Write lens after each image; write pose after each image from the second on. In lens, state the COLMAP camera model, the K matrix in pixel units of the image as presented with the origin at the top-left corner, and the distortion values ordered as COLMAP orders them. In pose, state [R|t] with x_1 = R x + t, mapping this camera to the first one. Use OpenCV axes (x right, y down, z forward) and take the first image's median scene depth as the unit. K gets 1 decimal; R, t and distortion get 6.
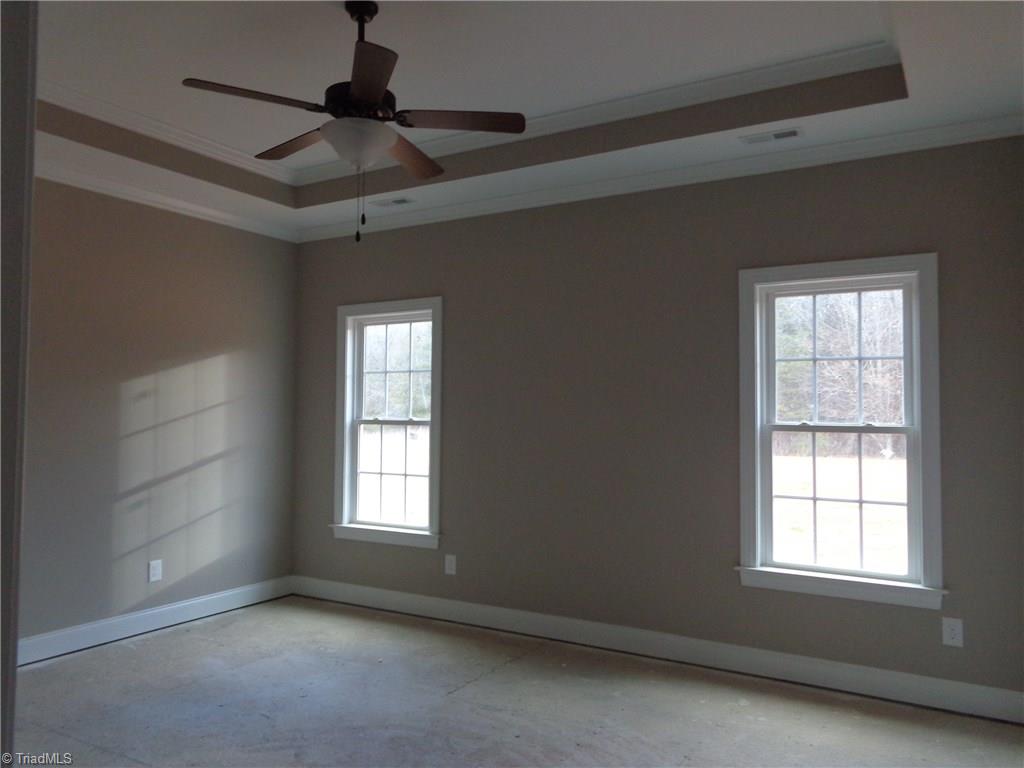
lens RADIAL K [[718.0, 0, 544.5], [0, 718.0, 400.0], [0, 0, 1]] dist [0.032458, 0.000259]
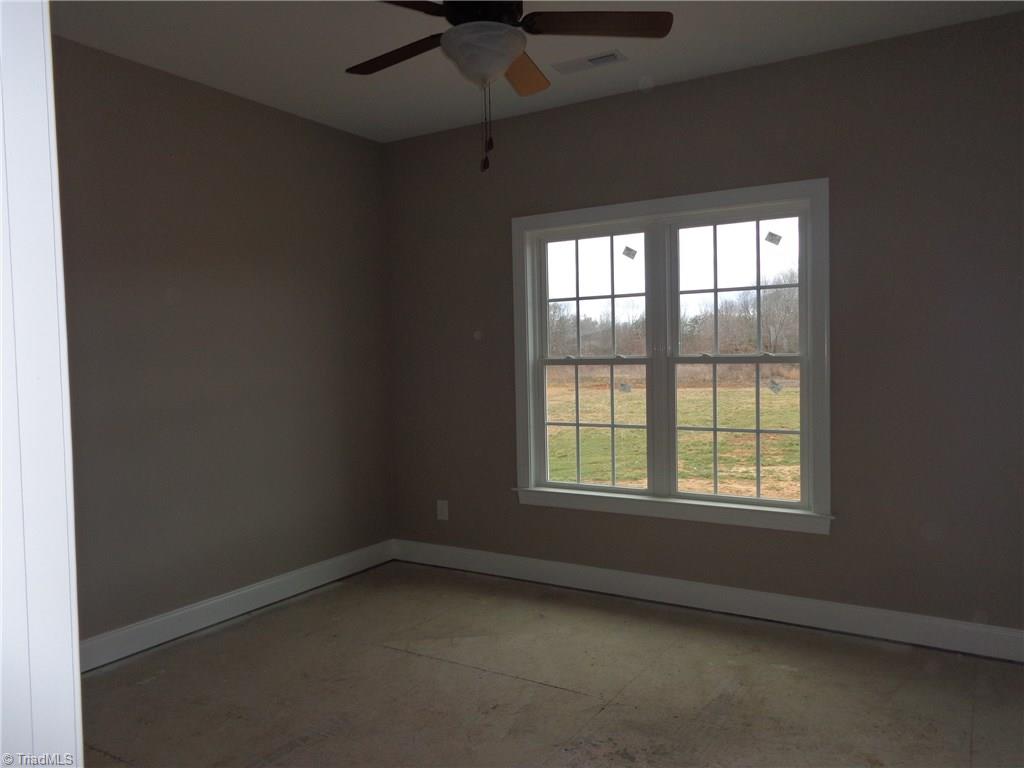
lens RADIAL K [[774.2, 0, 511.5], [0, 774.2, 379.0], [0, 0, 1]] dist [0.005084, 0.001358]
pose [[0.997148, -0.027556, -0.070258, 0.352864], [0.031291, 0.998124, 0.052620, 0.000501], [0.068676, -0.054668, 0.996140, -0.186477]]
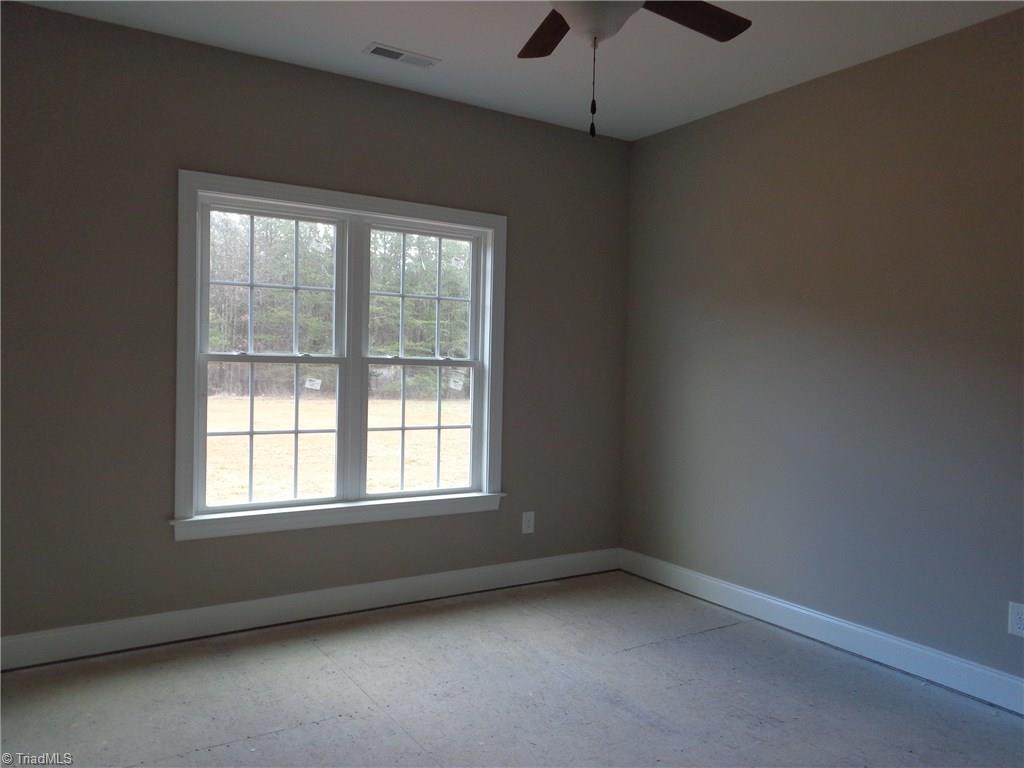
lens RADIAL K [[800.1, 0, 512.0], [0, 800.1, 365.6], [0, 0, 1]] dist [0.042606, -0.001211]
pose [[0.484483, -0.005884, 0.874781, -0.372603], [-0.044298, 0.998529, 0.031250, 0.001140], [-0.873678, -0.053891, 0.483510, 0.200219]]
